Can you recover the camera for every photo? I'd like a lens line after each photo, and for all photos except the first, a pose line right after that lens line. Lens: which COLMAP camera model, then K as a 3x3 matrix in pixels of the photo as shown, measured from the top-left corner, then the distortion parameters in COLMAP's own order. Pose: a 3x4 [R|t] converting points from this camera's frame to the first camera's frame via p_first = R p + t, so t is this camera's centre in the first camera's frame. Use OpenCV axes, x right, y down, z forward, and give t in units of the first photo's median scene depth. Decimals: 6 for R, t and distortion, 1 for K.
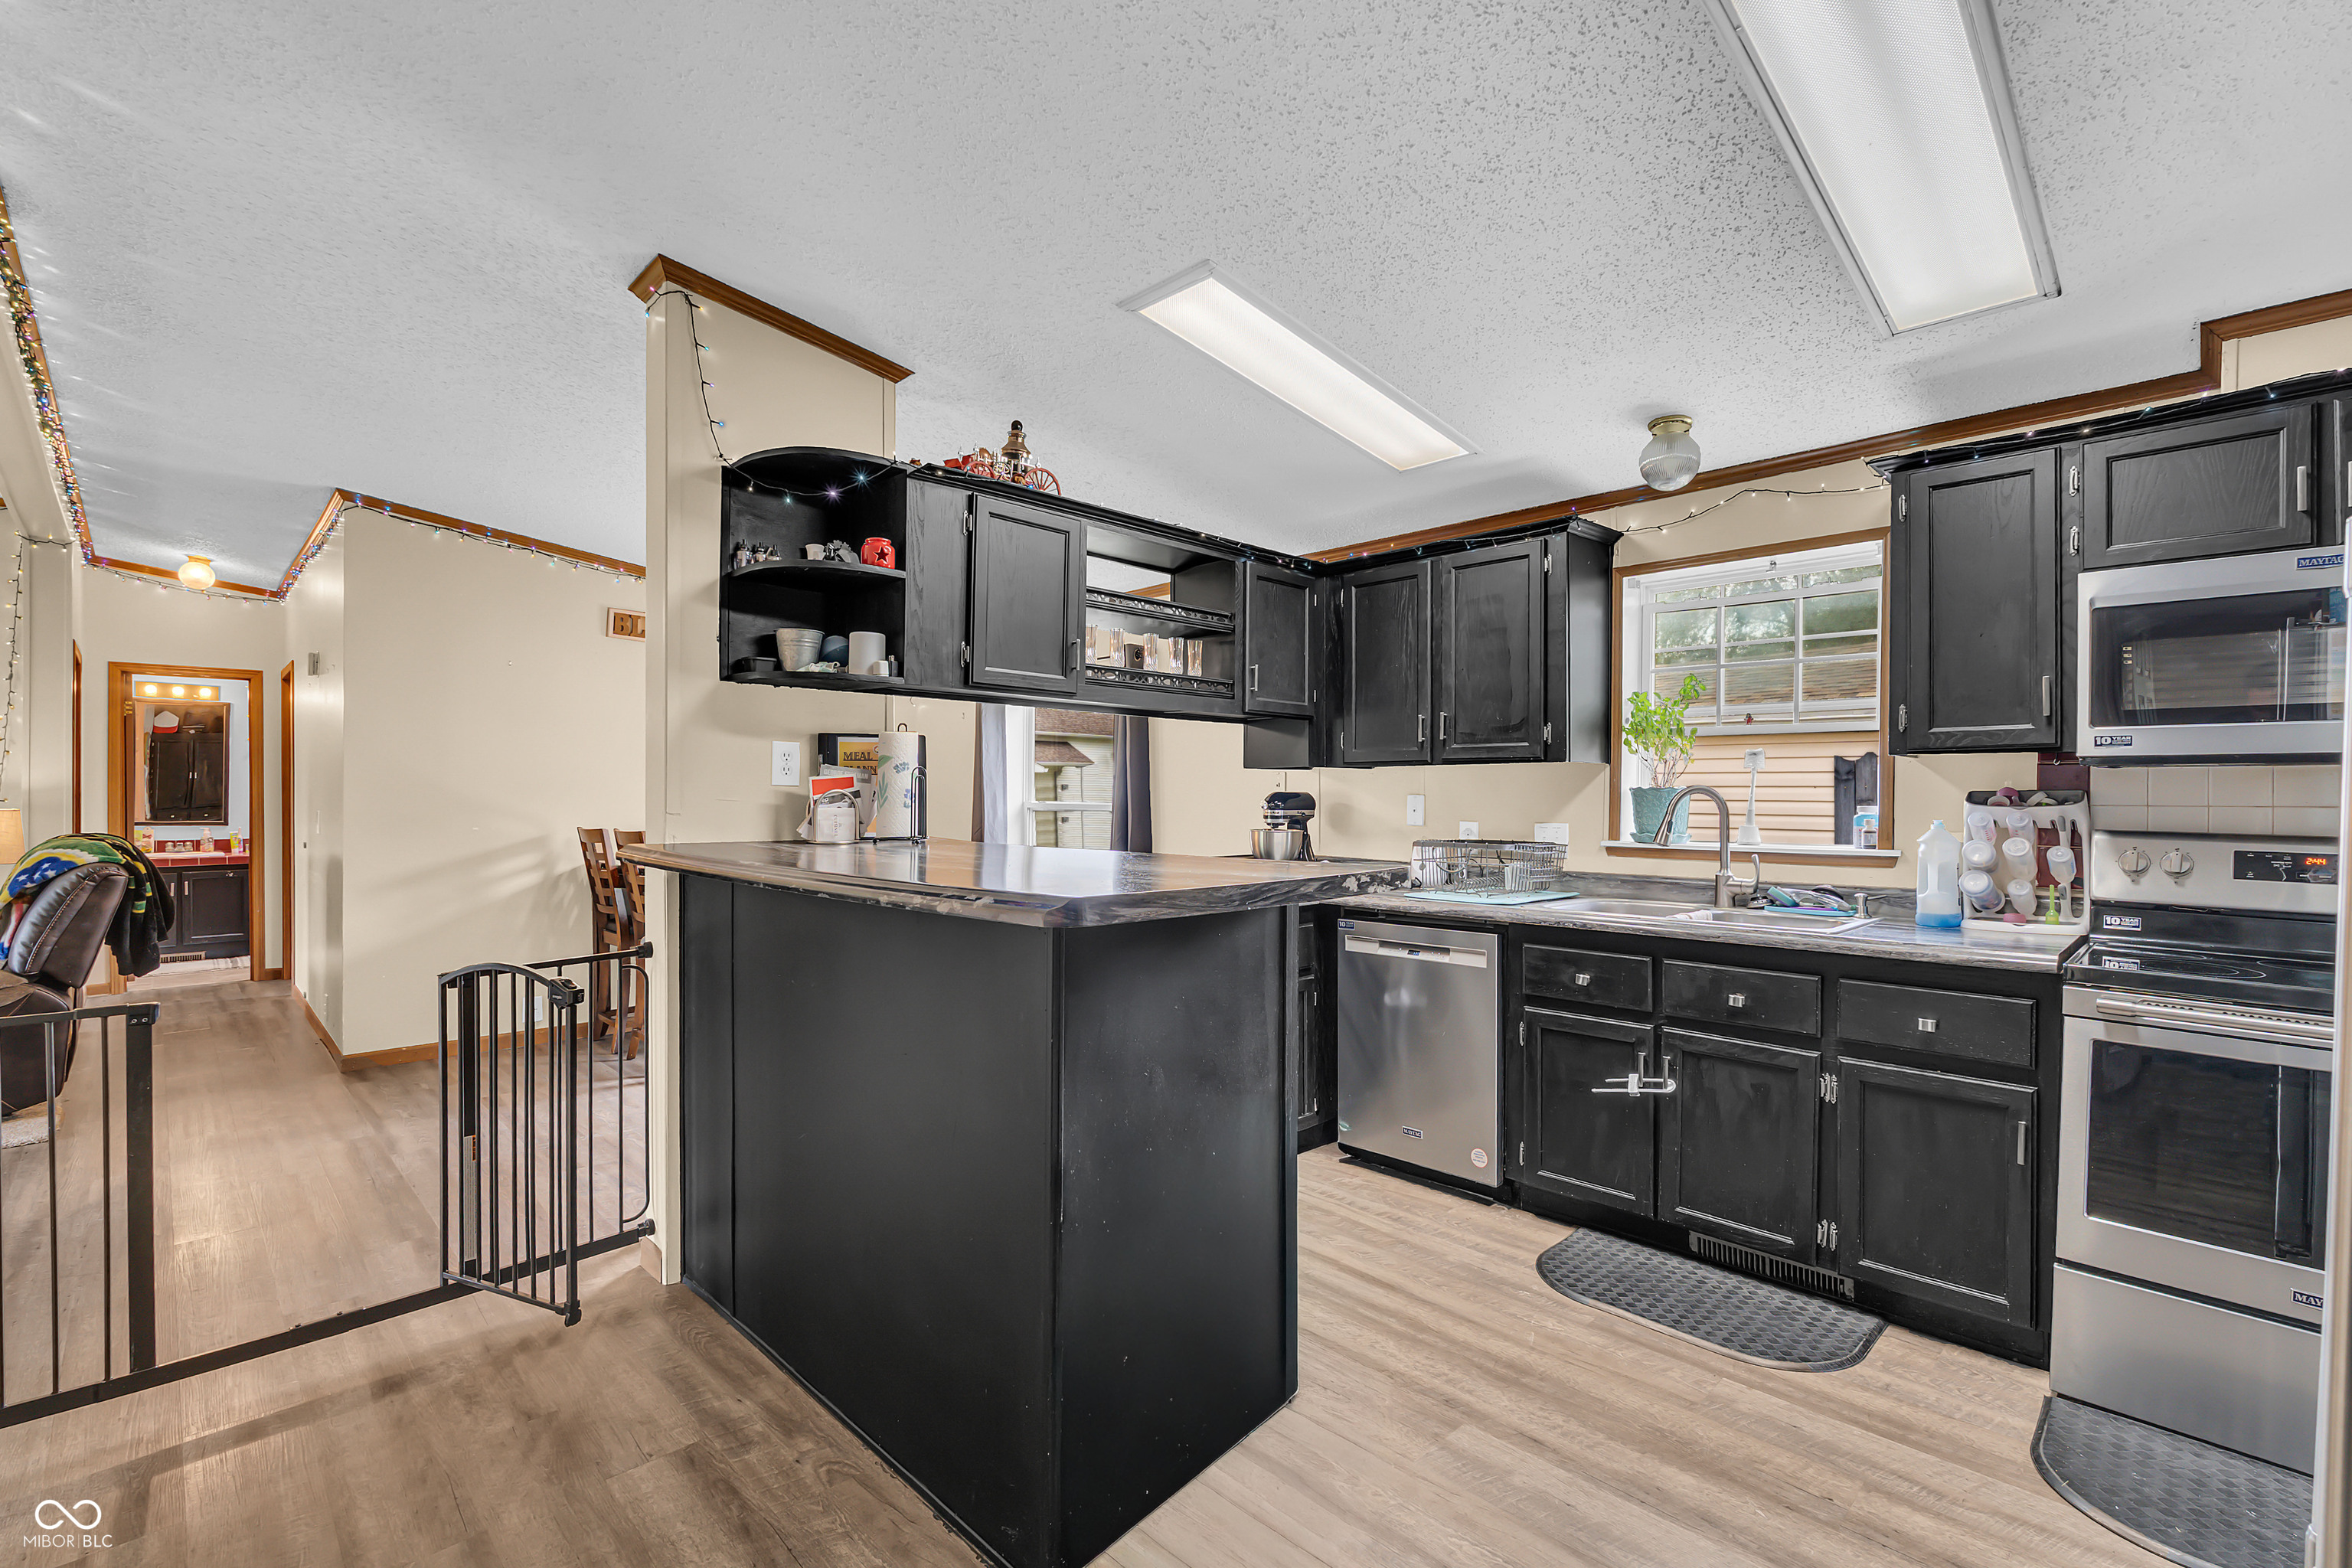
lens RADIAL K [[1039.9, 0, 1186.8], [0, 1039.9, 797.9], [0, 0, 1]] dist [-0.003537, 0.000081]
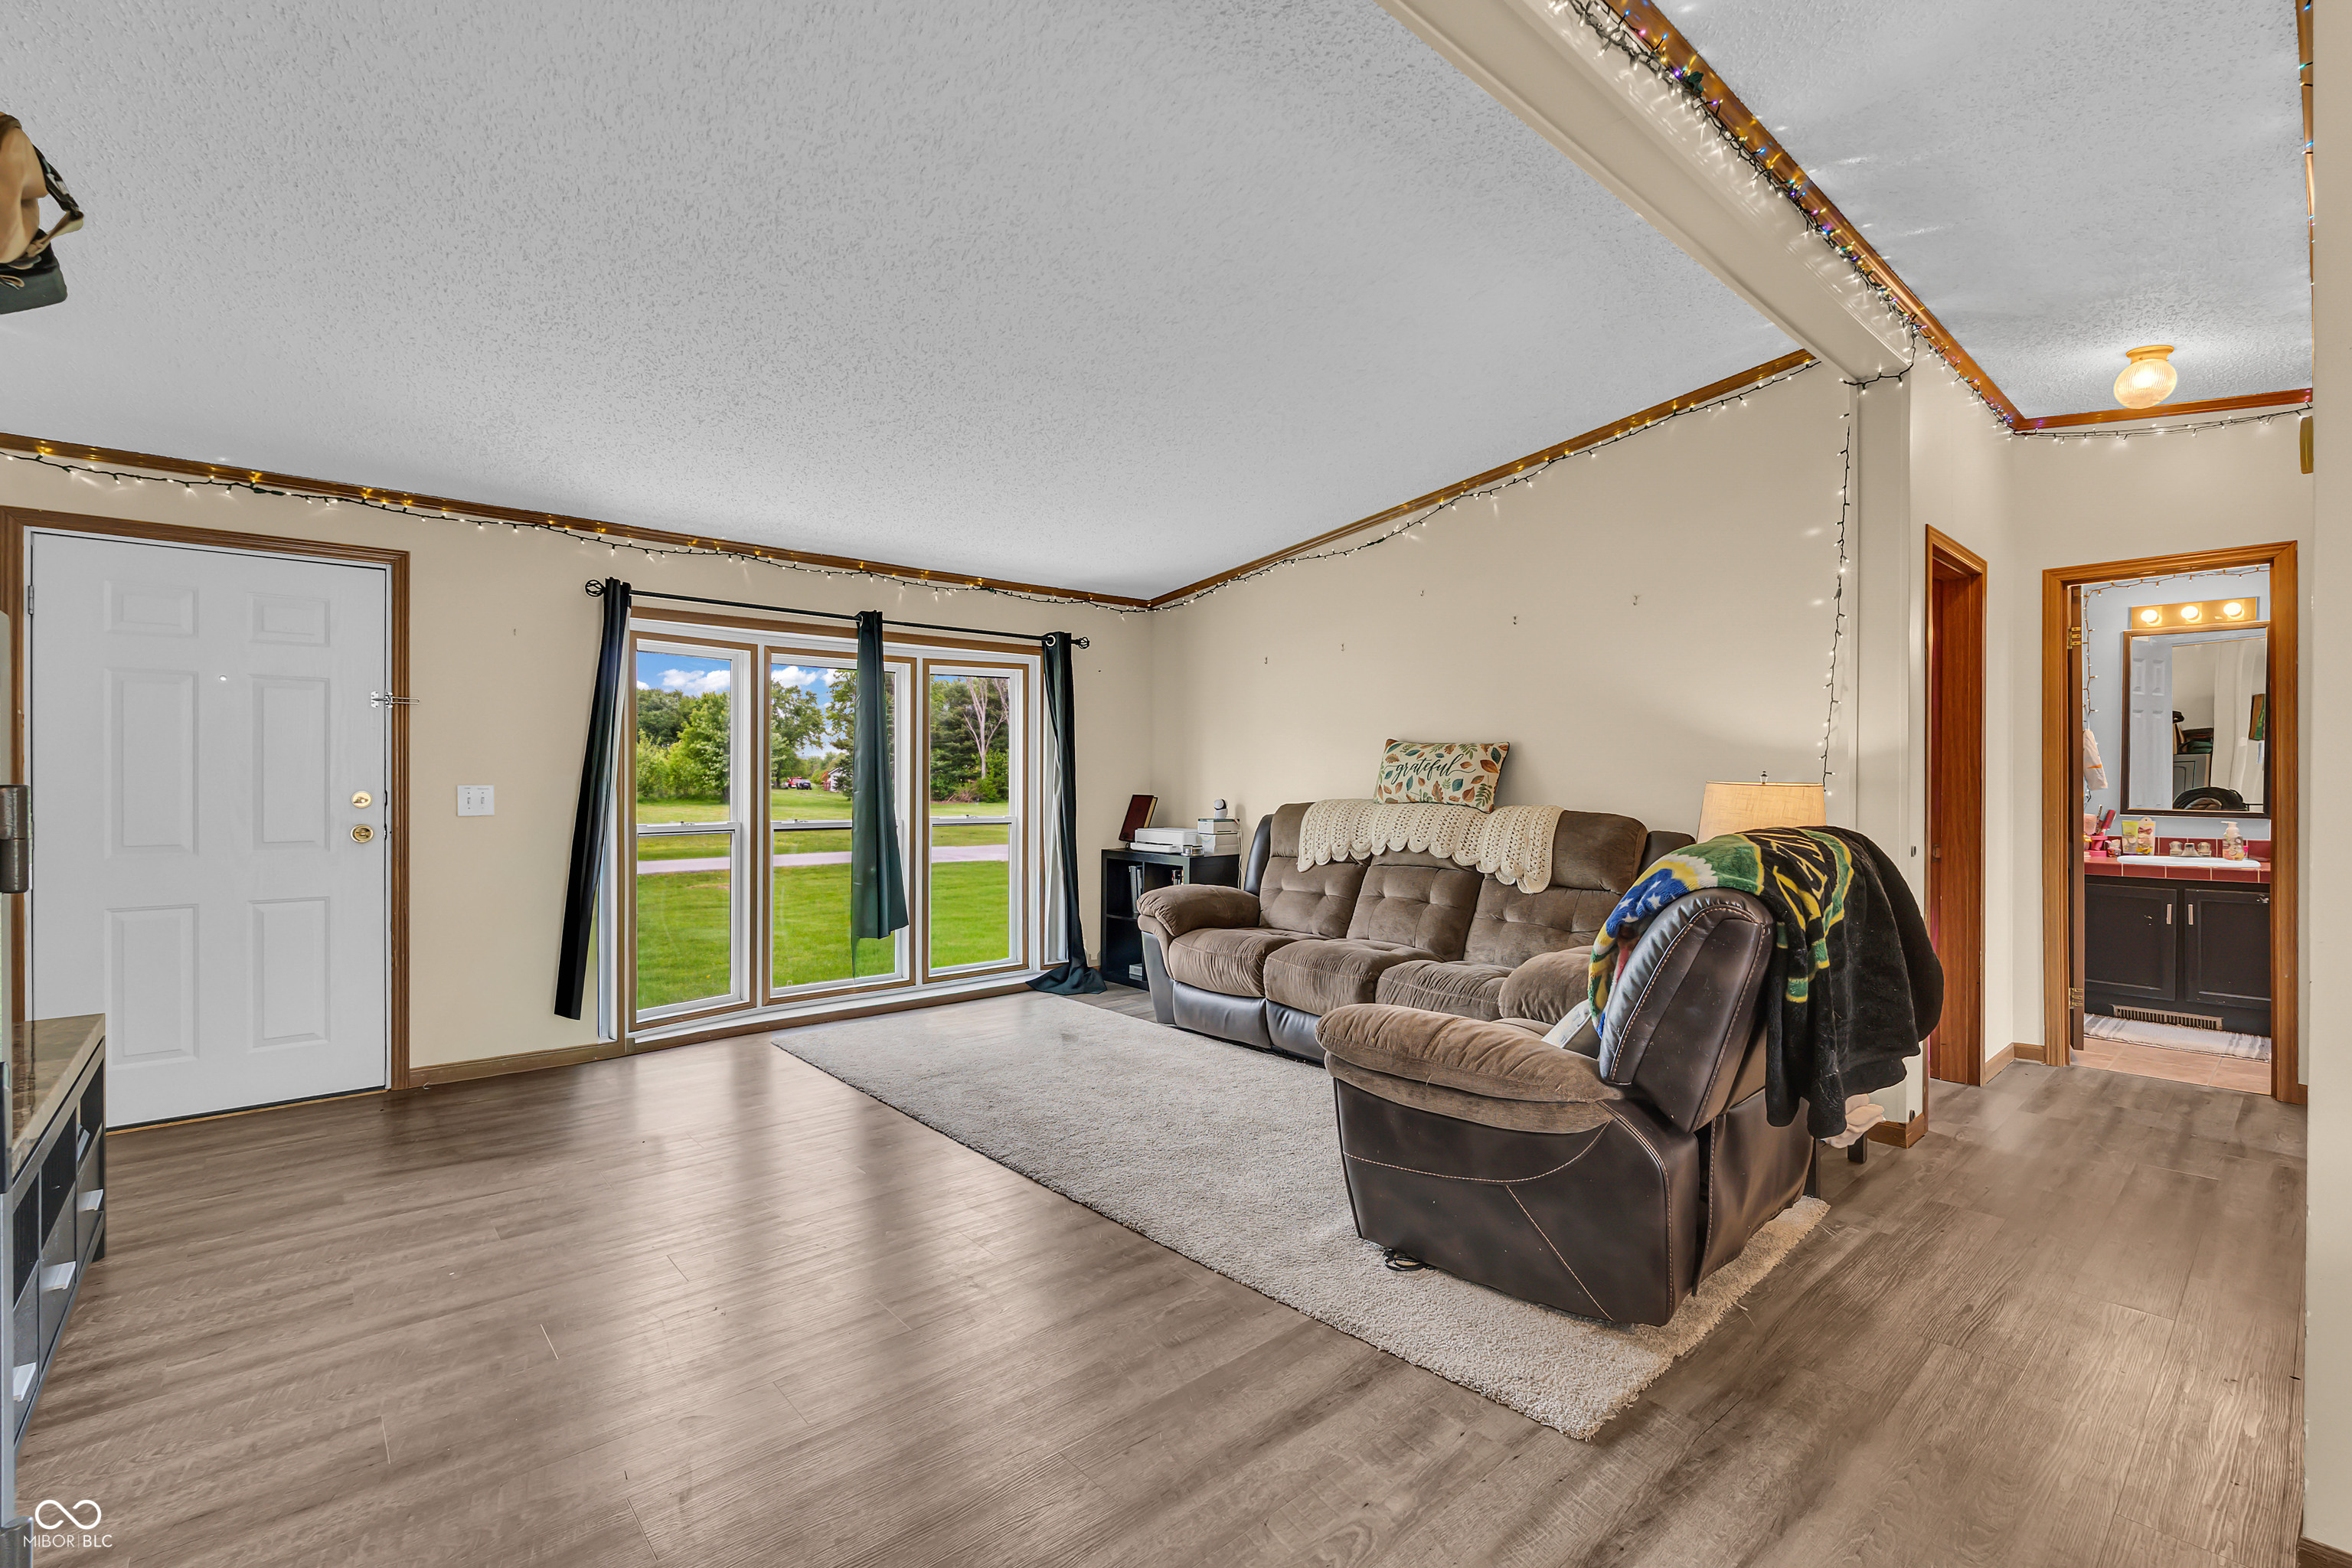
lens RADIAL K [[1037.4, 0, 1181.8], [0, 1037.4, 784.0], [0, 0, 1]] dist [-0.002292, 0.000290]
pose [[-0.055006, 0.001184, -0.998485, -0.550854], [-0.002259, 0.999997, 0.001310, 0.012645], [0.998483, 0.002328, -0.055003, 0.781520]]
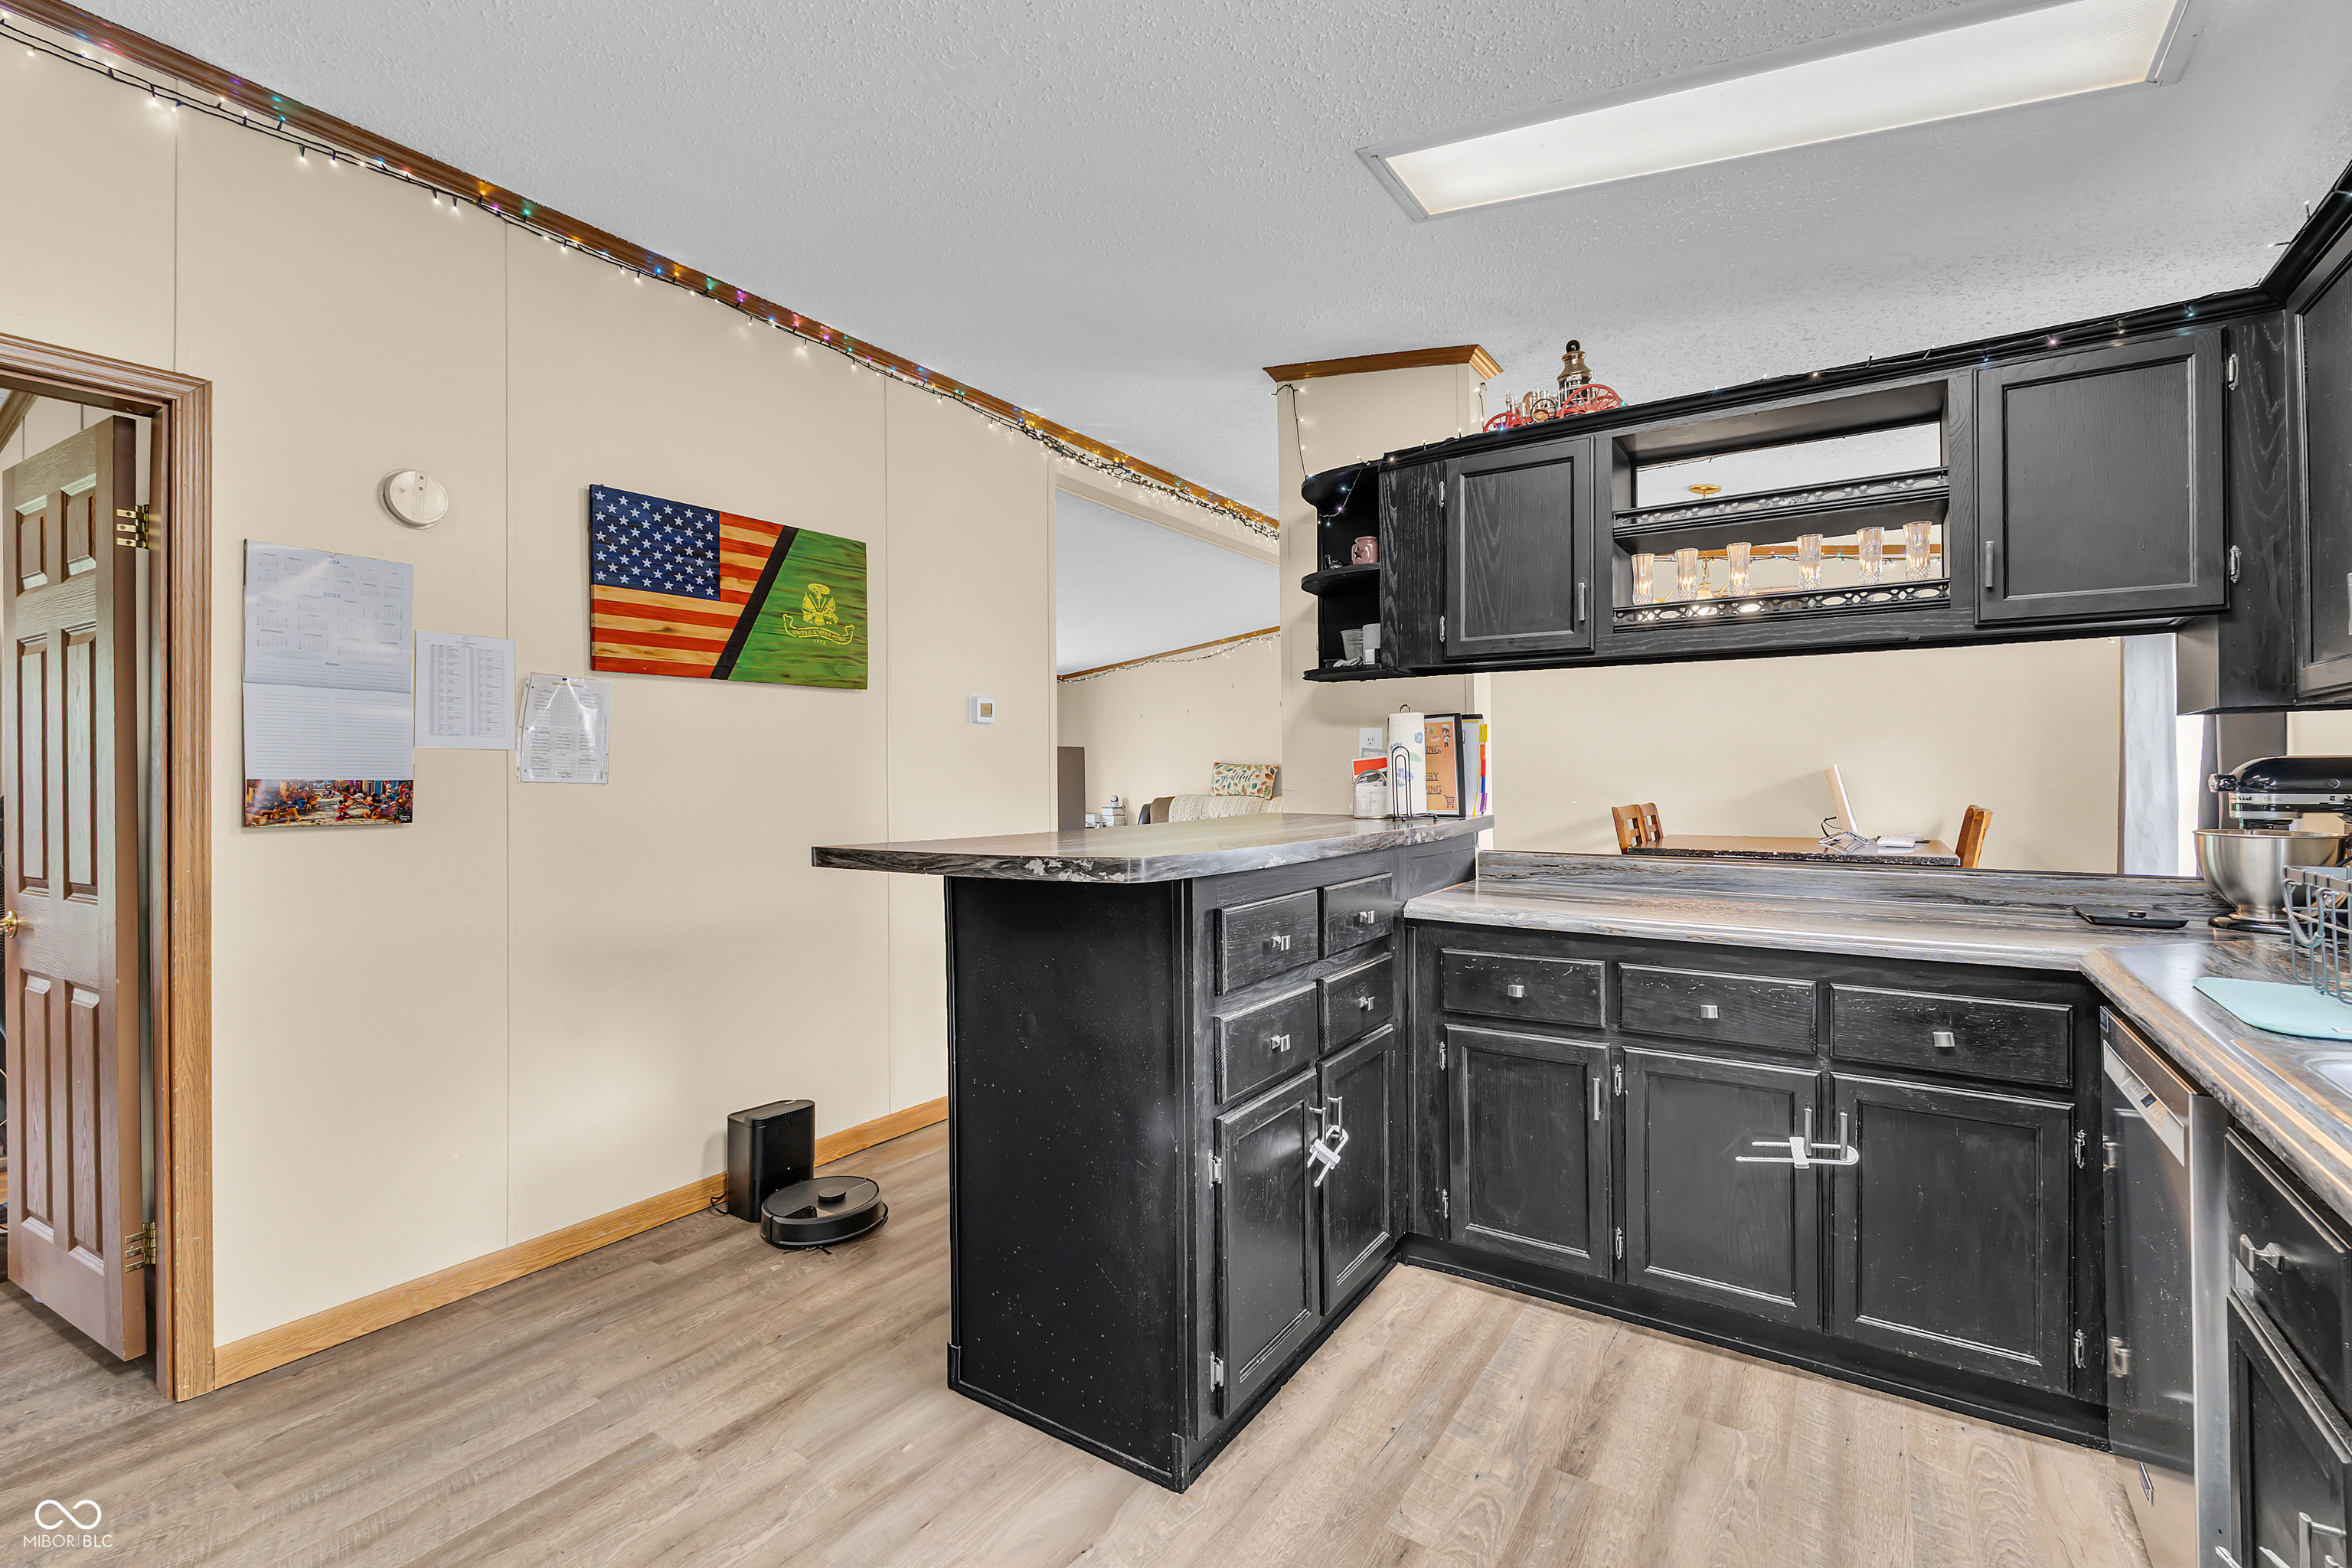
lens RADIAL K [[1032.7, 0, 1184.9], [0, 1032.7, 776.3], [0, 0, 1]] dist [0.000837, 0.000199]
pose [[0.207352, -0.005986, -0.978248, 0.485444], [0.007998, 0.999958, -0.004424, 0.001508], [0.978234, -0.006907, 0.207391, 0.400454]]
